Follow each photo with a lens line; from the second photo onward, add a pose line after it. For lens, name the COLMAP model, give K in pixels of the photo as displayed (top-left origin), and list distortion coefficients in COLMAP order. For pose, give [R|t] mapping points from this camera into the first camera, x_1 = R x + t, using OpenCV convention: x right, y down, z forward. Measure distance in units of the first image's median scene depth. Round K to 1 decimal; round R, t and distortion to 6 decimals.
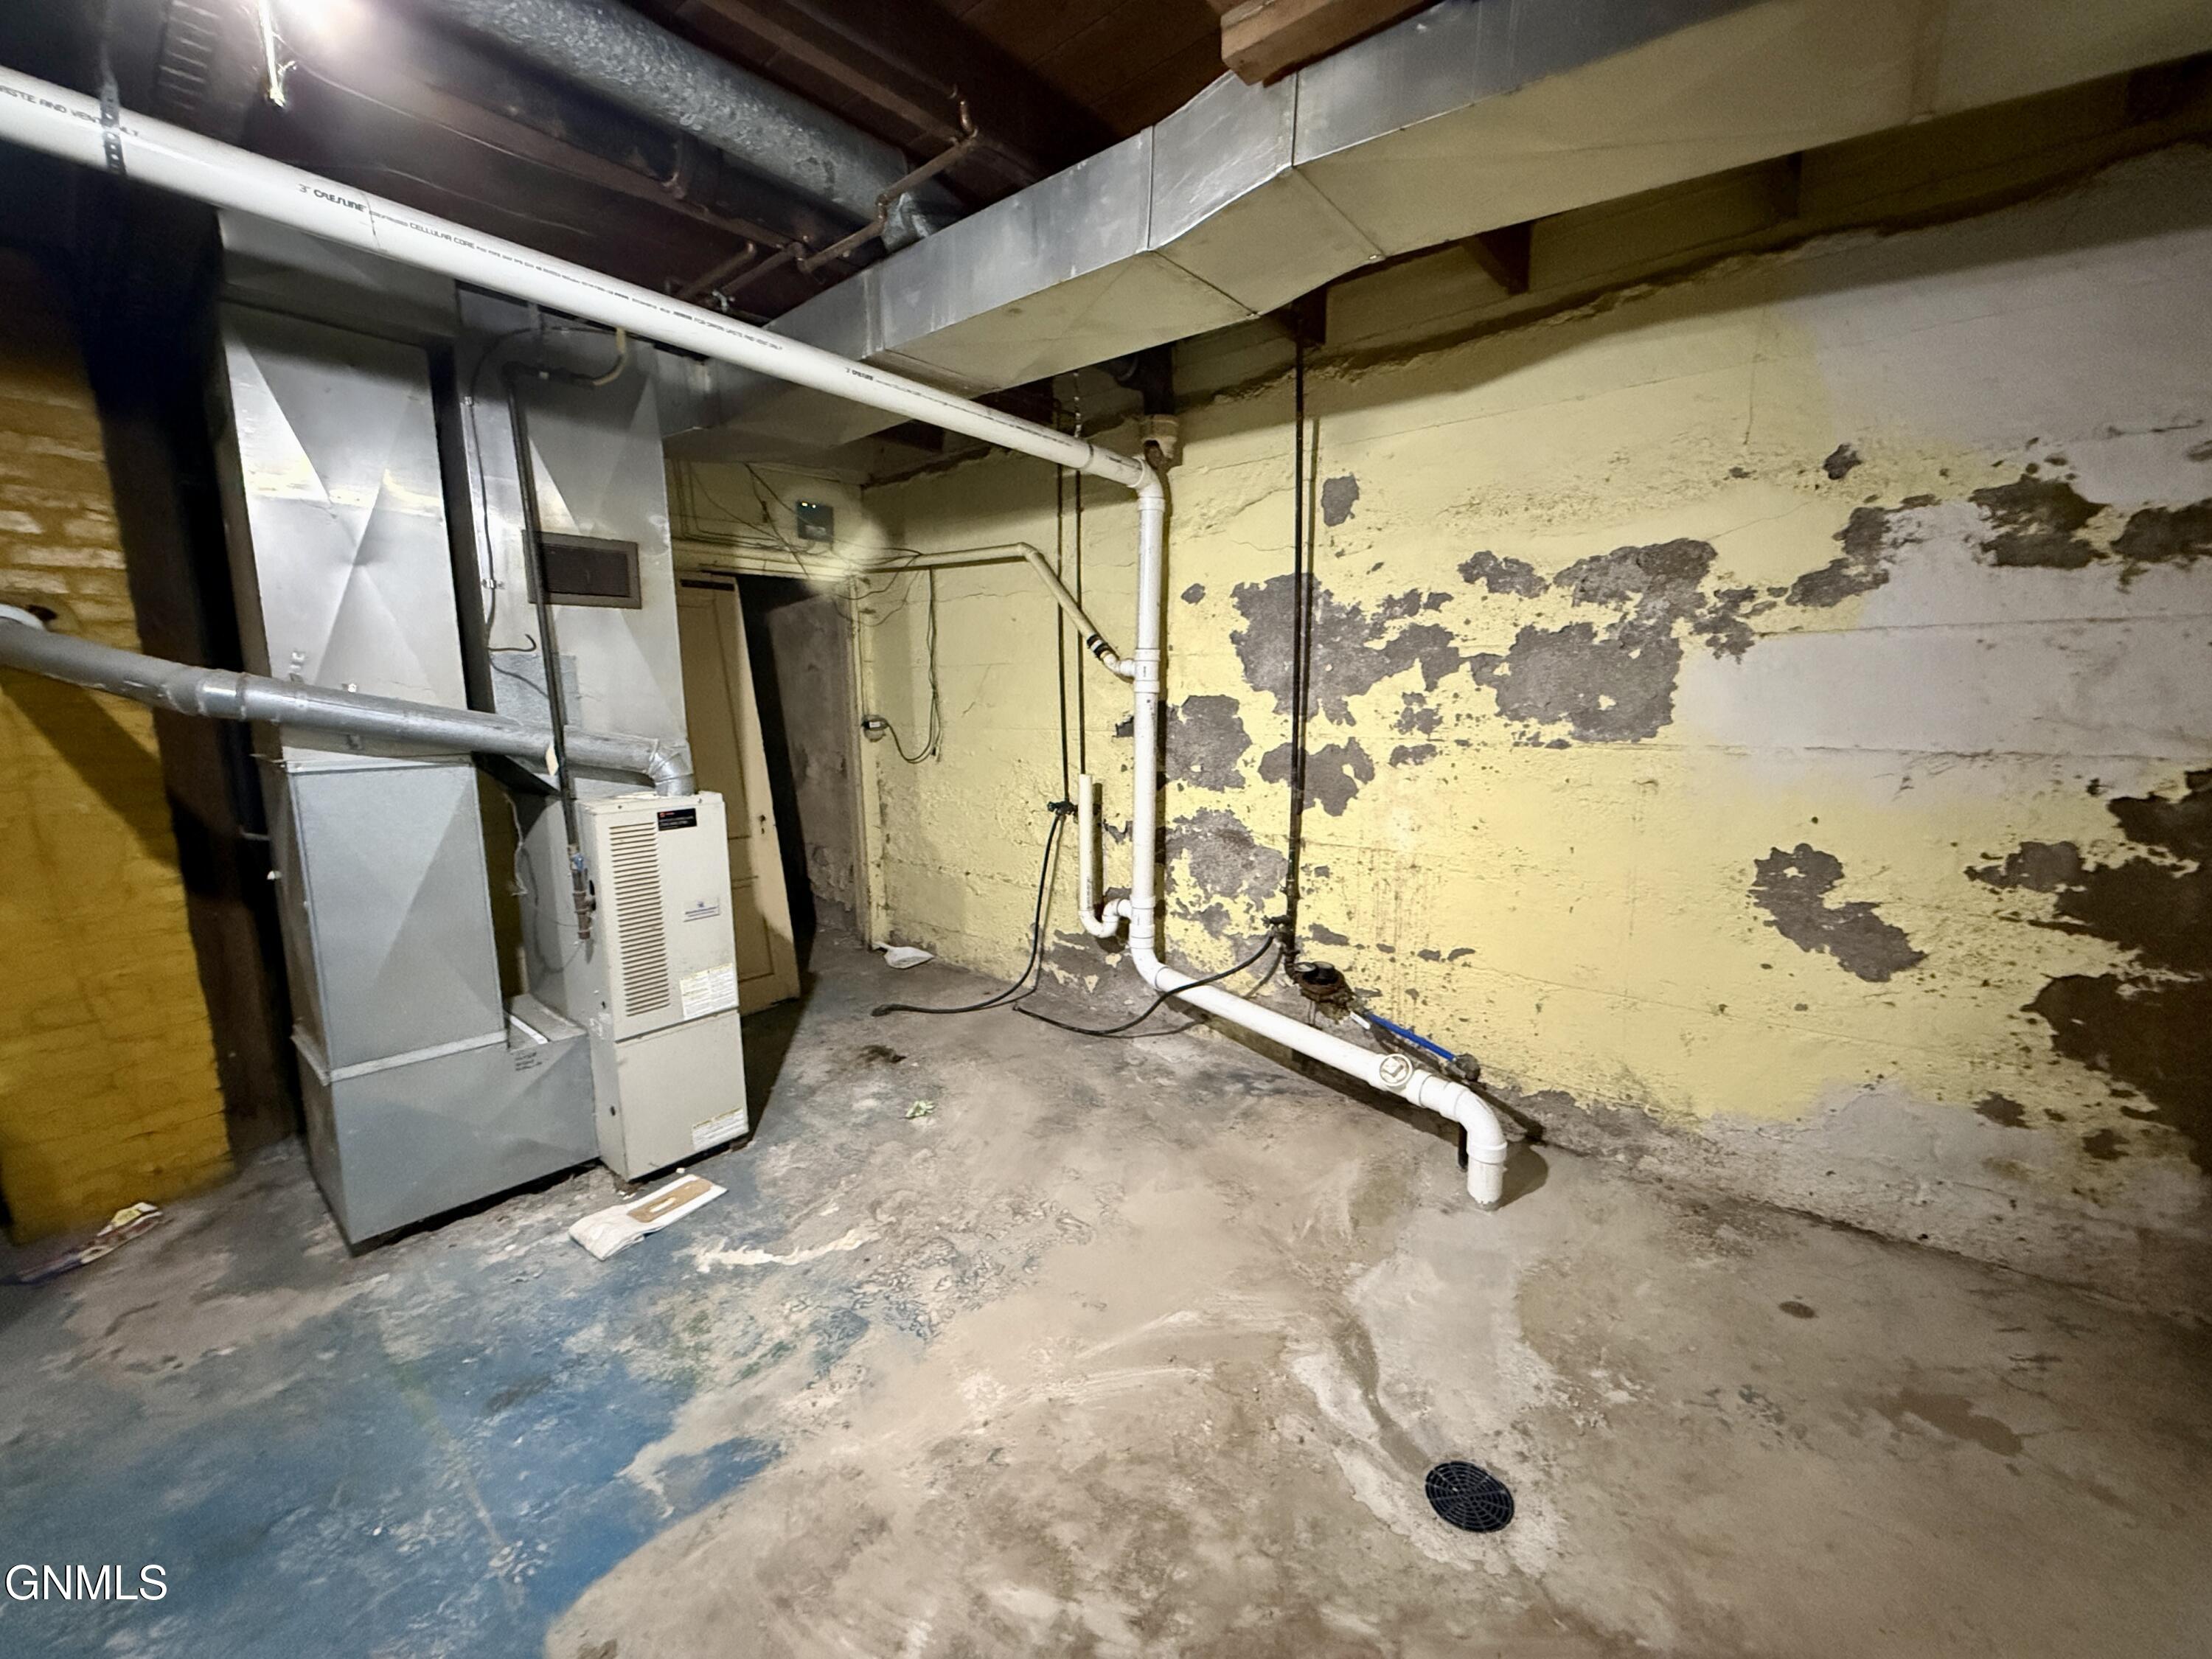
lens RADIAL K [[878.5, 0, 1102.0], [0, 878.5, 828.0], [0, 0, 1]] dist [-0.000187, -0.000197]
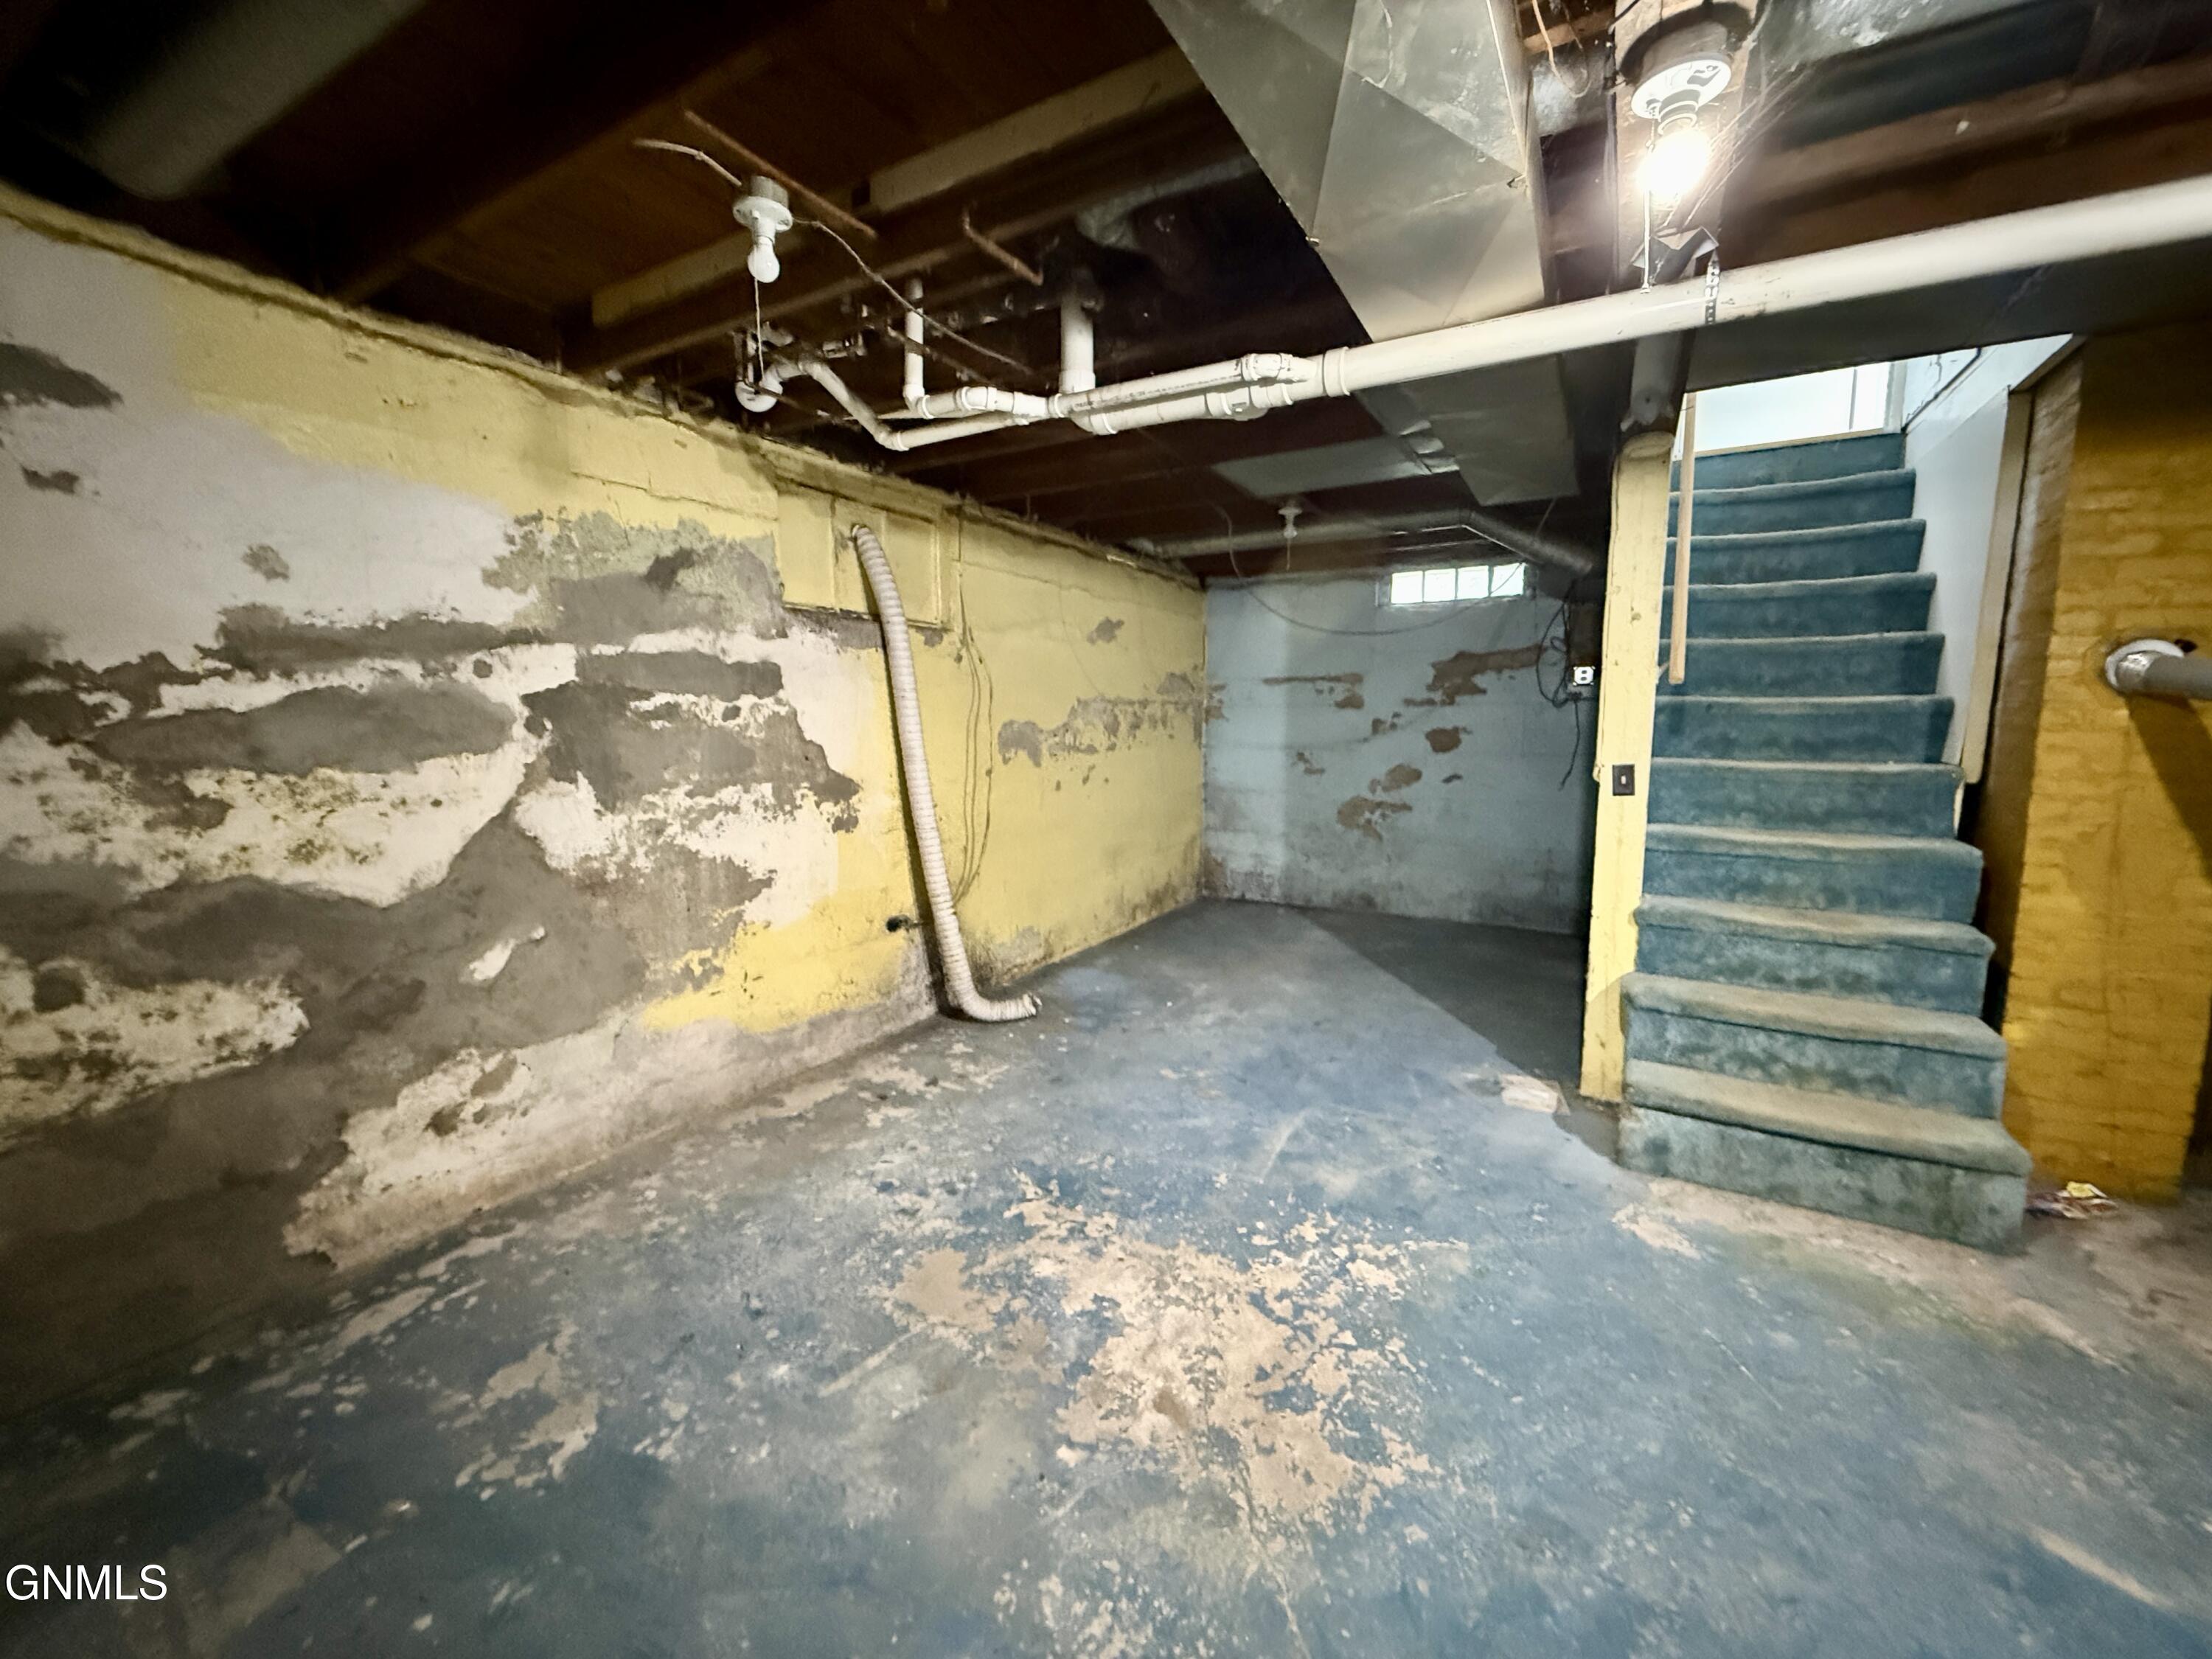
lens RADIAL K [[878.5, 0, 1102.0], [0, 878.5, 828.0], [0, 0, 1]] dist [-0.000187, -0.000197]
pose [[0.168666, 0.135763, -0.976279, -0.324855], [-0.159644, 0.981154, 0.108860, 0.077124], [0.972659, 0.137496, 0.187161, -0.493393]]
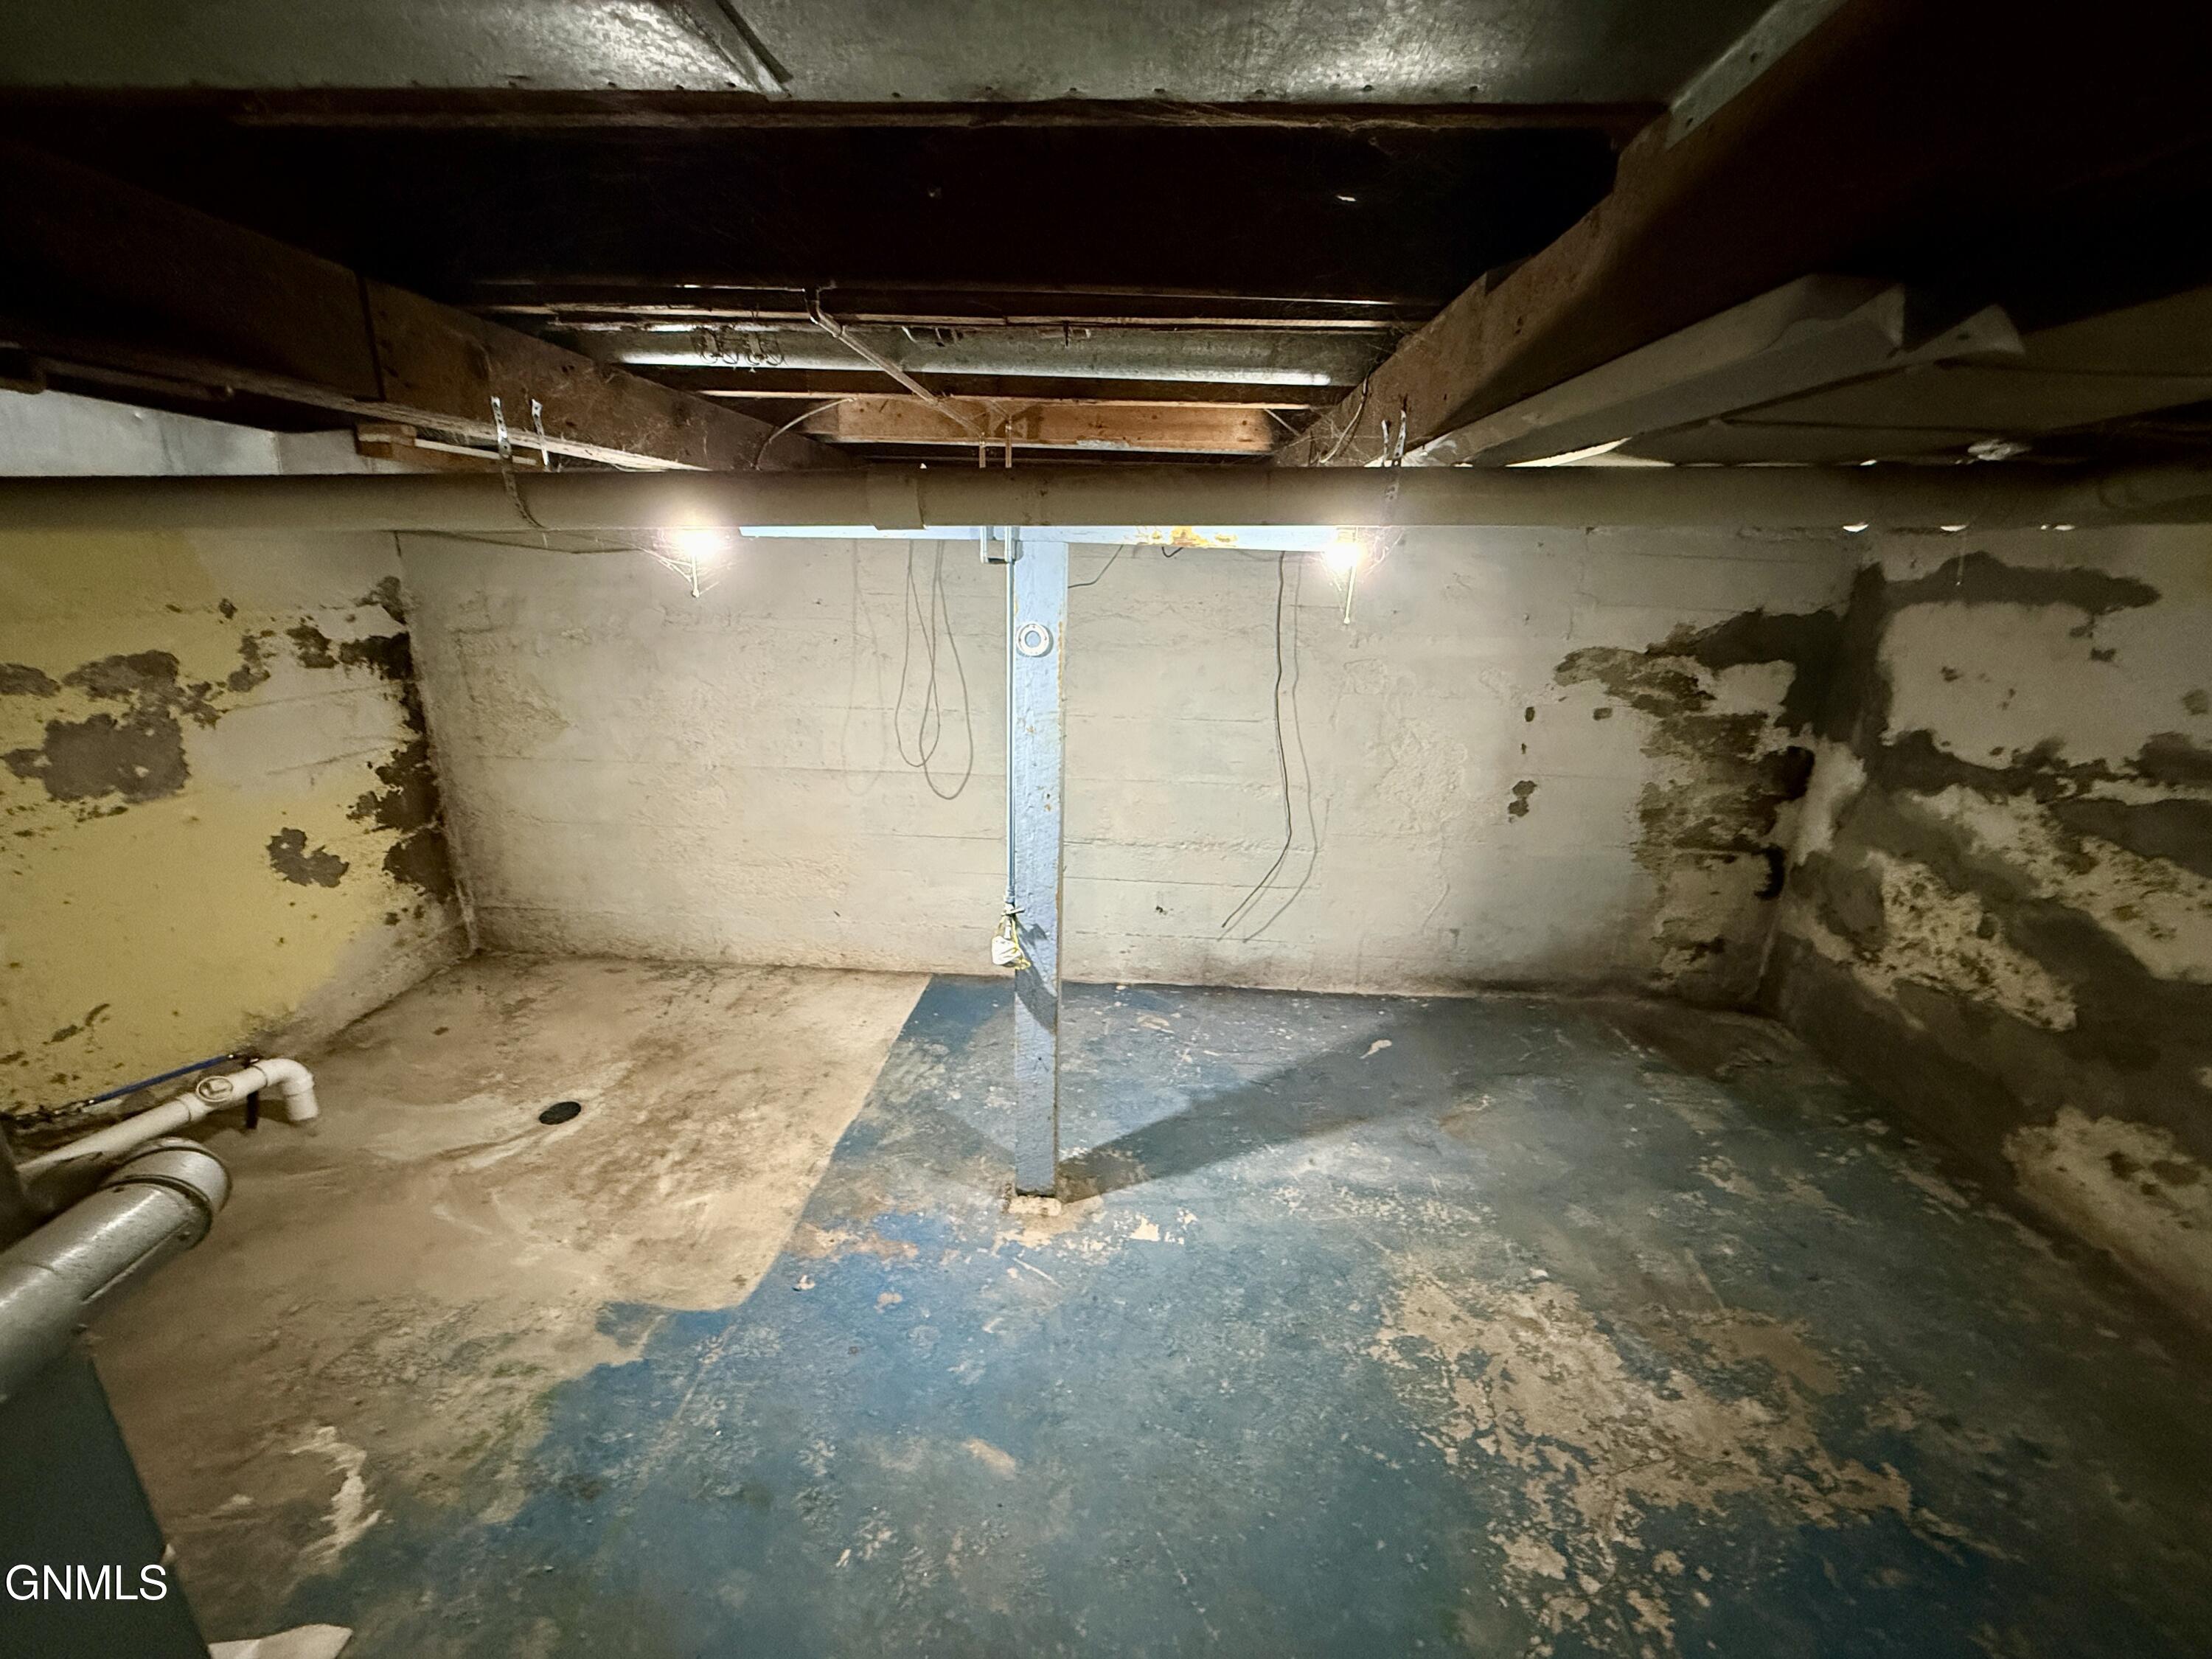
lens RADIAL K [[878.5, 0, 1102.0], [0, 878.5, 828.0], [0, 0, 1]] dist [-0.000187, -0.000197]
pose [[-0.609287, -0.219358, 0.762005, -1.445228], [0.116964, 0.925601, 0.359975, -0.404386], [-0.784276, 0.308456, -0.538300, 0.666679]]
